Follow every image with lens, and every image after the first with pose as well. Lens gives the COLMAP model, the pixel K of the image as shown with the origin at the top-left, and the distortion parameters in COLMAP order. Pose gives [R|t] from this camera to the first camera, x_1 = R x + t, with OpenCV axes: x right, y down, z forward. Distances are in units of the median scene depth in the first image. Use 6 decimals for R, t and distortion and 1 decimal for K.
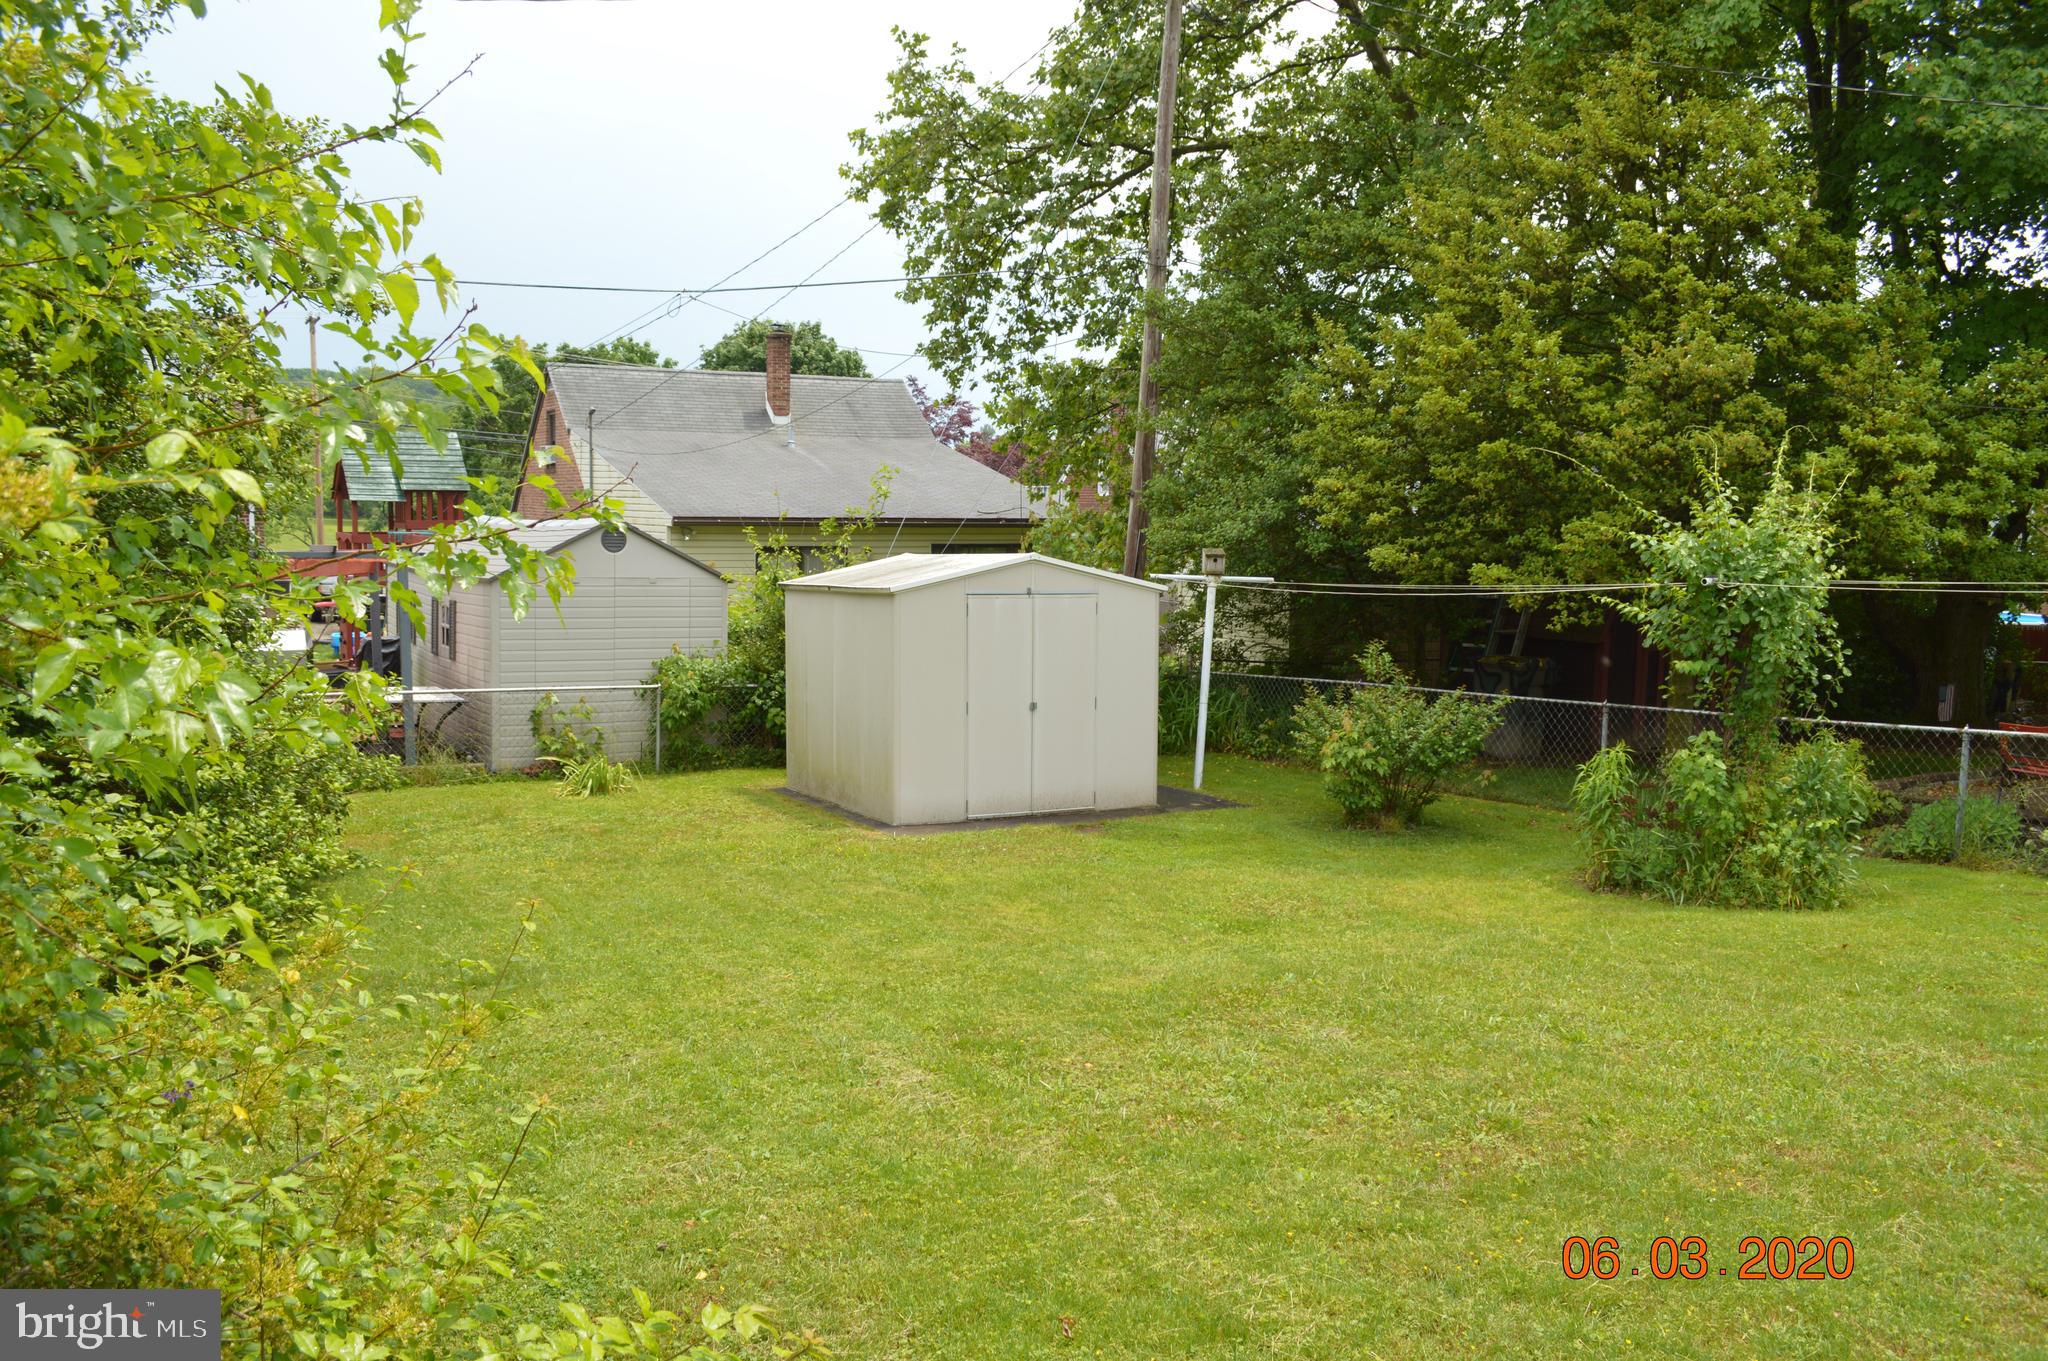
lens RADIAL K [[1638.2, 0, 1018.4], [0, 1638.2, 685.6], [0, 0, 1]] dist [-0.084753, 0.003840]
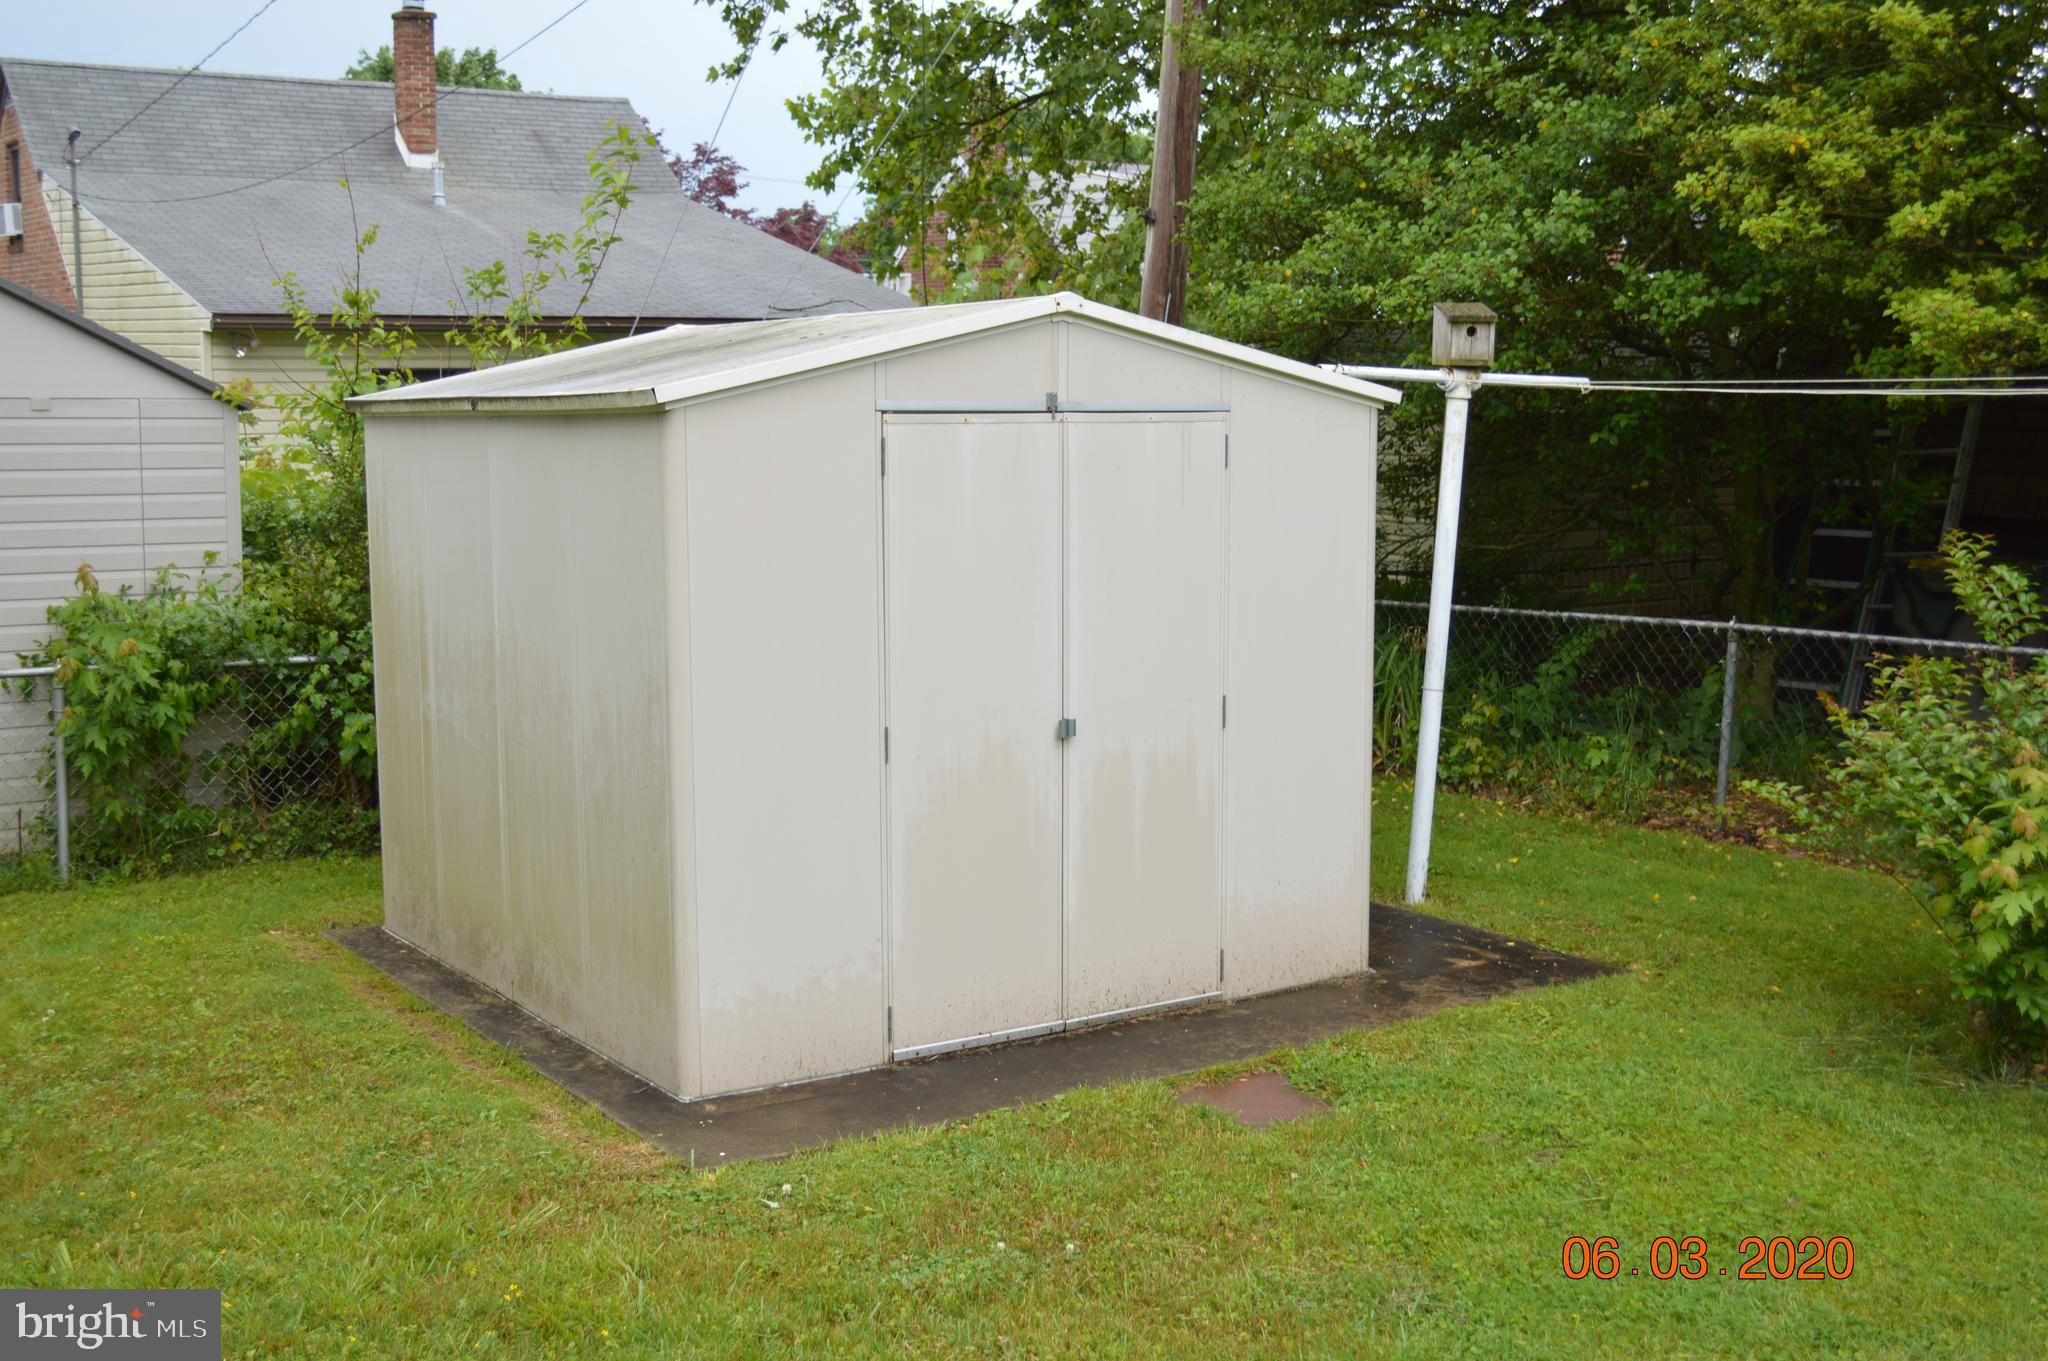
lens RADIAL K [[2044.3, 0, 1032.7], [0, 2044.3, 673.2], [0, 0, 1]] dist [-0.085770, 0.000000]
pose [[0.991691, -0.021899, 0.126763, -0.046069], [0.016207, 0.998821, 0.045761, -0.017001], [-0.127616, -0.043327, 0.990877, 0.479189]]
